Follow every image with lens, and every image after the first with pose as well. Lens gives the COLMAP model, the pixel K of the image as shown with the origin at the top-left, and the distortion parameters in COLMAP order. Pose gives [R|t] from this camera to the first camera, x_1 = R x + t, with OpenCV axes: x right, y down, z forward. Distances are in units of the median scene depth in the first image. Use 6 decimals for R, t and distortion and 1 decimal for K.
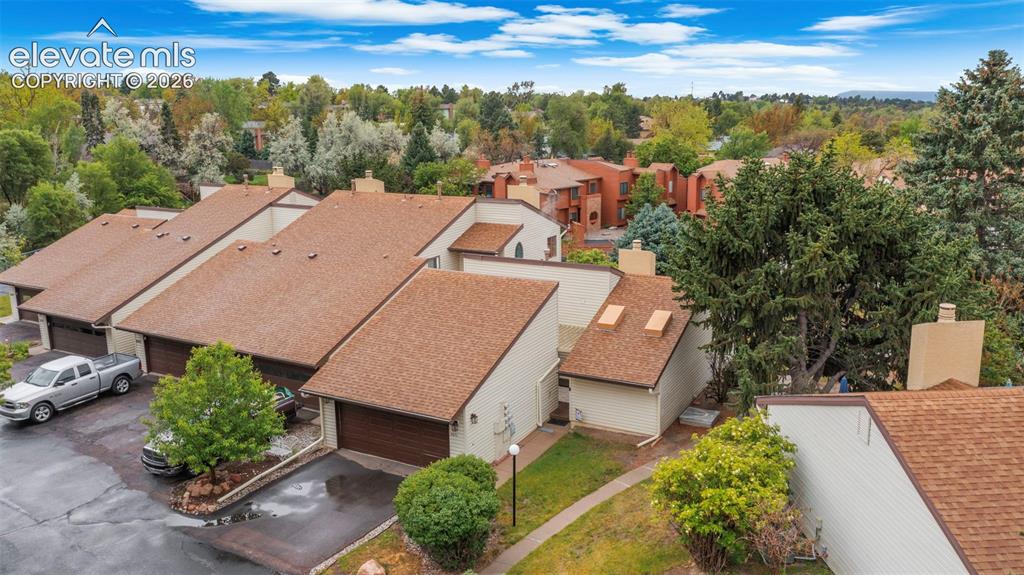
lens RADIAL K [[813.1, 0, 512.0], [0, 813.1, 287.5], [0, 0, 1]] dist [0.001458, -0.002831]
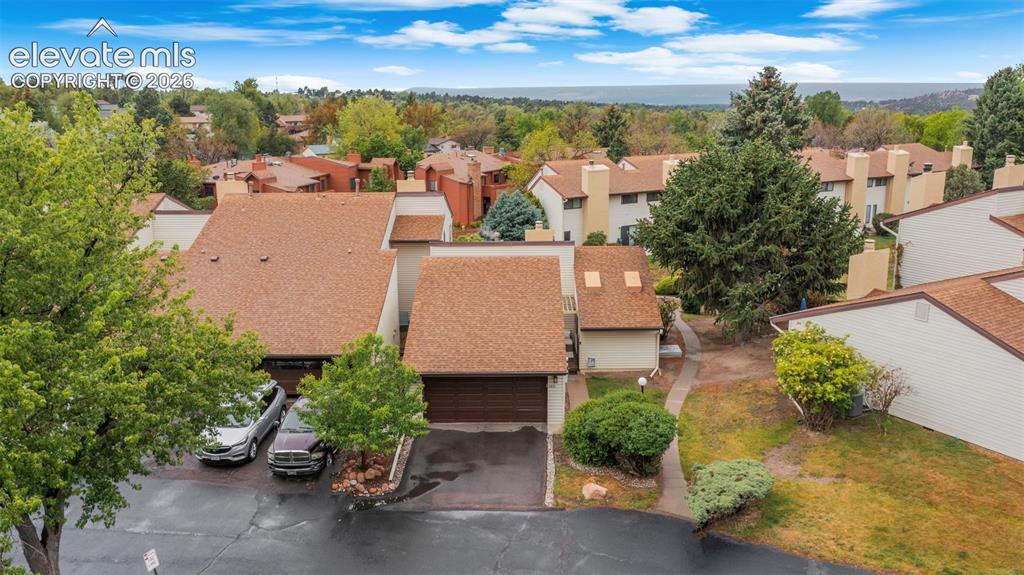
lens RADIAL K [[813.1, 0, 512.0], [0, 813.1, 287.5], [0, 0, 1]] dist [0.001458, -0.002831]
pose [[0.877714, -0.105274, 0.467477, -0.183380], [0.102742, 0.994225, 0.030993, -0.001432], [-0.468040, 0.020827, 0.883462, -0.006190]]
